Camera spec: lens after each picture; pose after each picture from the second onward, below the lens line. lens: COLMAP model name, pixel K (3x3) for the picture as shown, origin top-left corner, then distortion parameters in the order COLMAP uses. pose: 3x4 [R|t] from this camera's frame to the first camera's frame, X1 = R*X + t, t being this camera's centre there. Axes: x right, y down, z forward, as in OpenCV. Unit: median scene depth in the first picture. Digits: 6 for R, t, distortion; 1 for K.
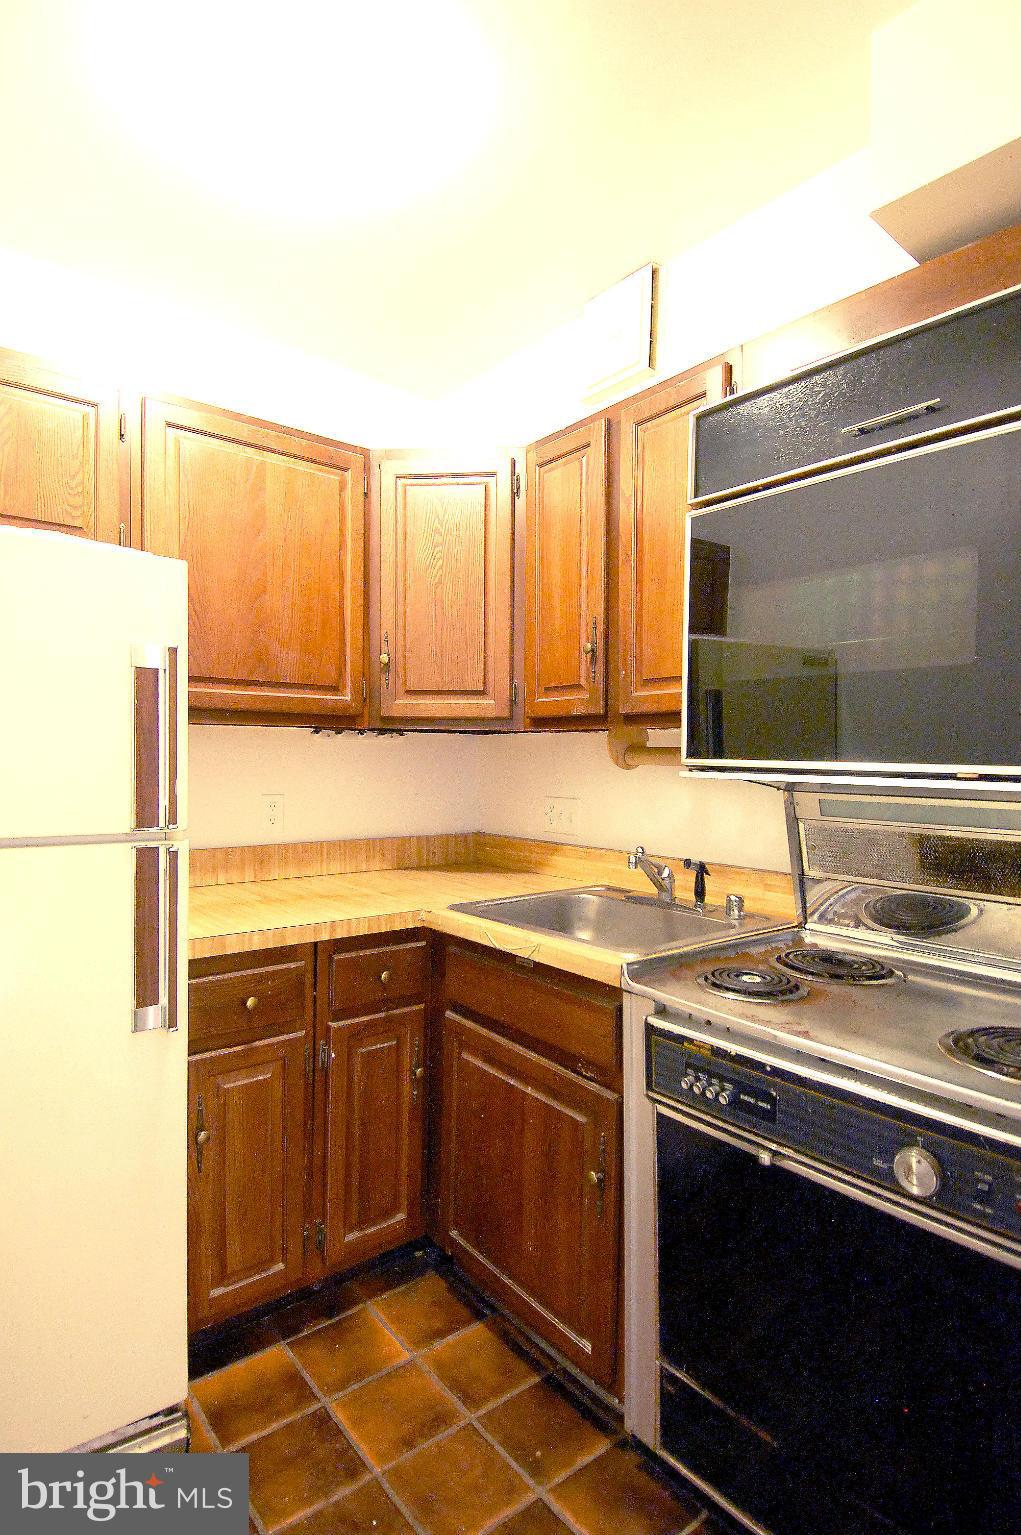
lens RADIAL K [[801.4, 0, 510.5], [0, 801.4, 772.3], [0, 0, 1]] dist [0.031412, -0.040645]
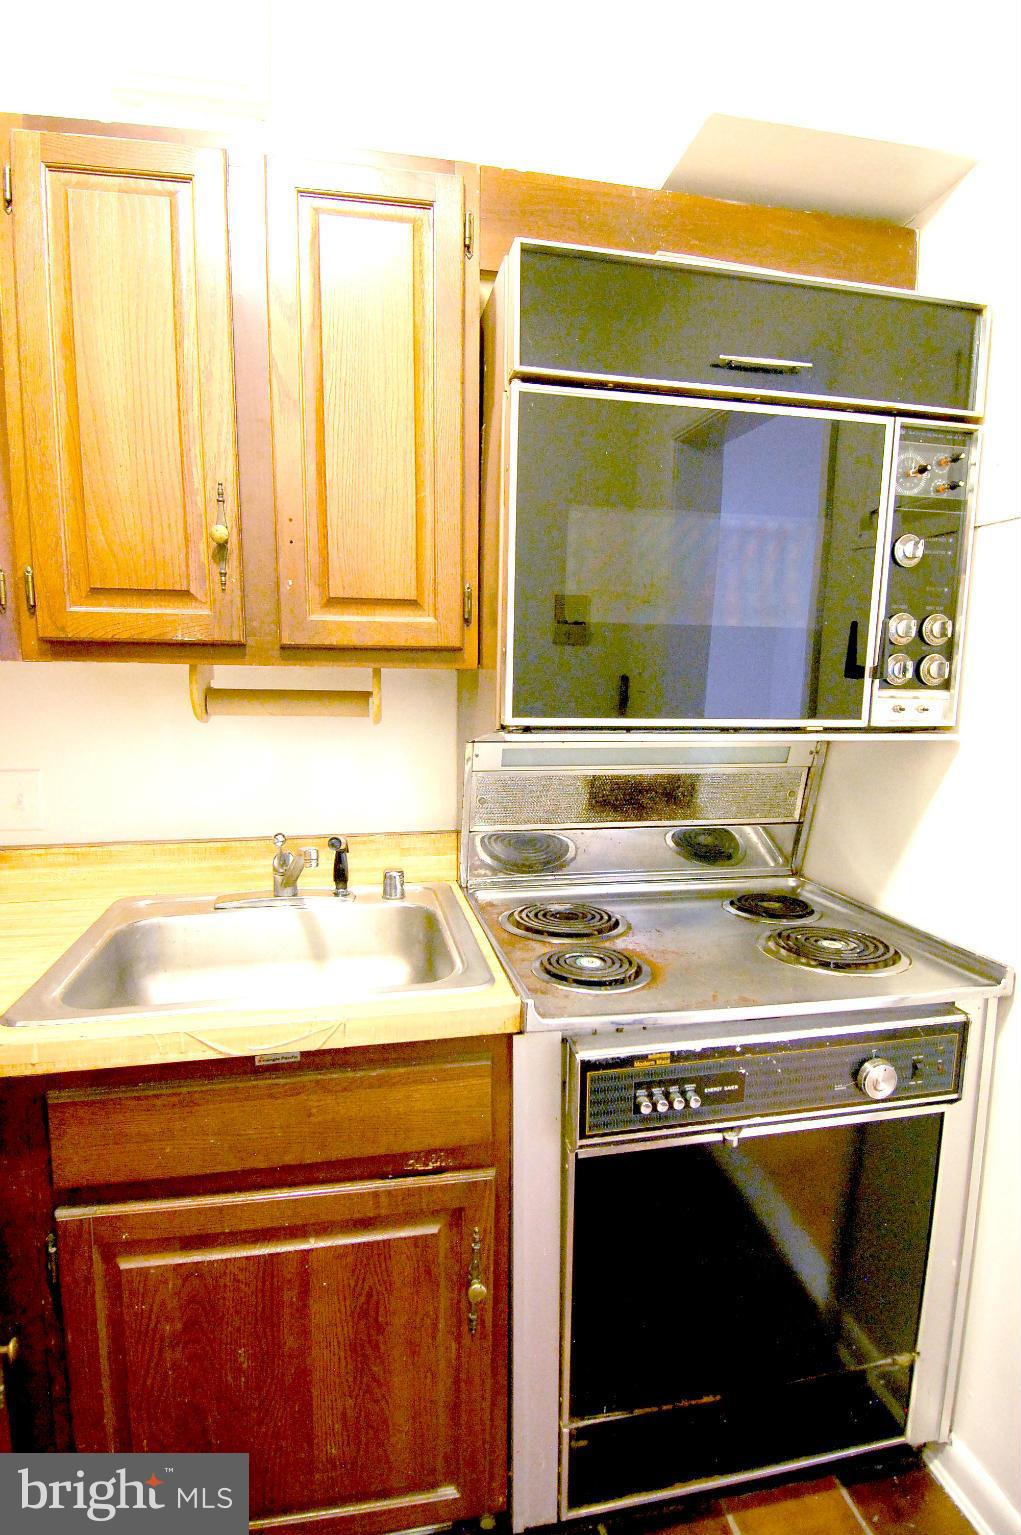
lens RADIAL K [[801.4, 0, 504.4], [0, 801.4, 774.5], [0, 0, 1]] dist [0.031412, -0.040645]
pose [[0.450915, -0.123175, 0.884027, -0.420435], [0.010611, 0.991102, 0.132682, -0.057672], [-0.892504, -0.050448, 0.448210, 0.580633]]
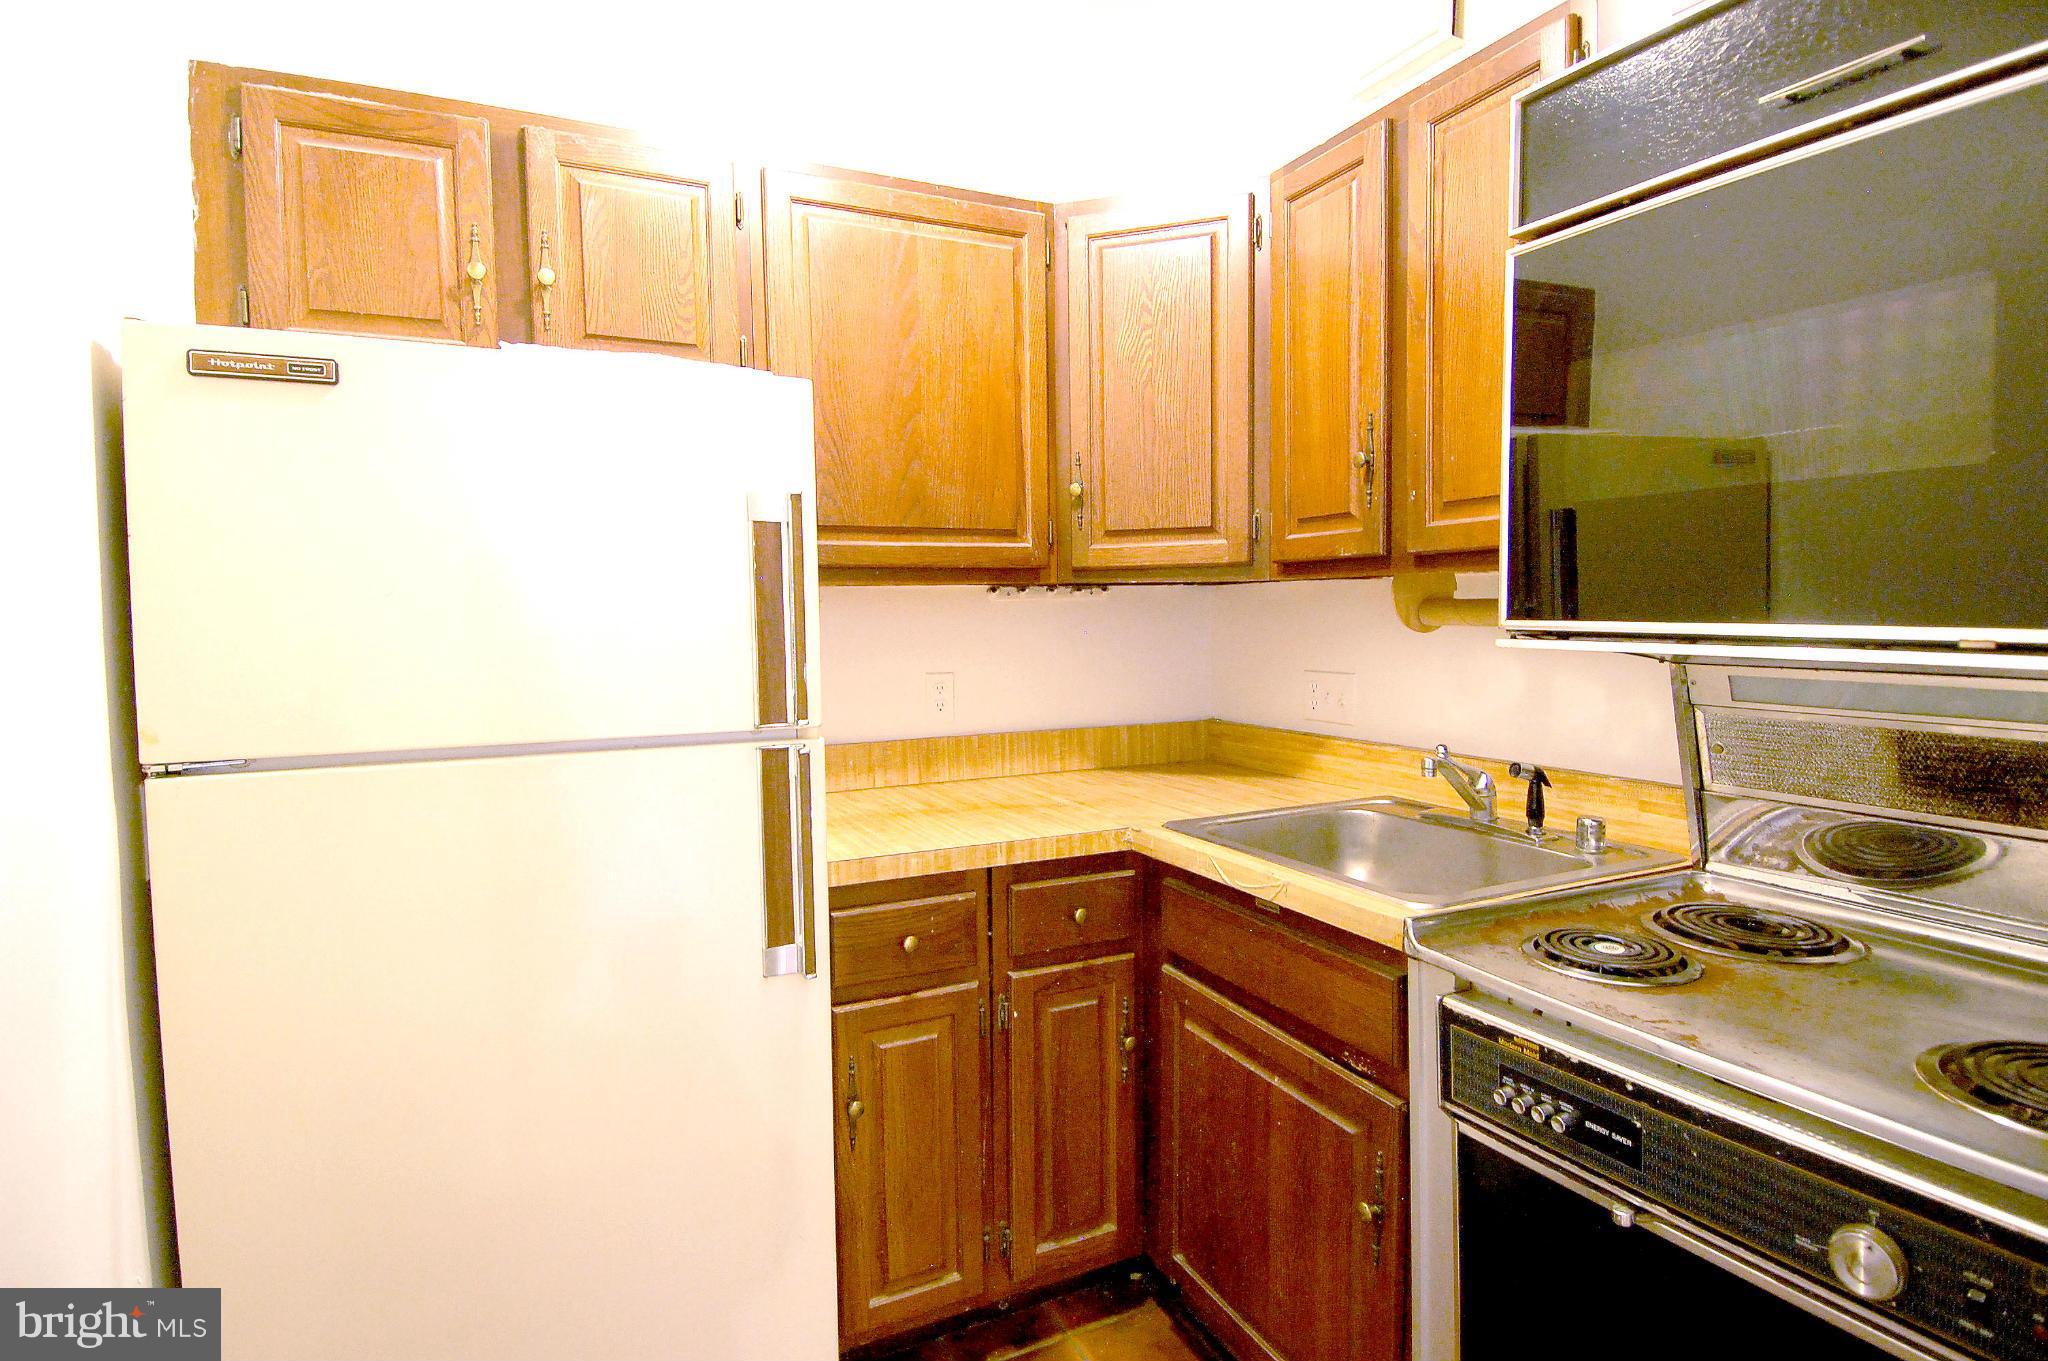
lens RADIAL K [[1069.2, 0, 1028.6], [0, 1069.2, 677.4], [0, 0, 1]] dist [0.031412, -0.040645]
pose [[0.974399, -0.010283, -0.224588, 0.026394], [0.020473, 0.998861, 0.043091, -0.014314], [0.223890, -0.046586, 0.973501, 0.024140]]
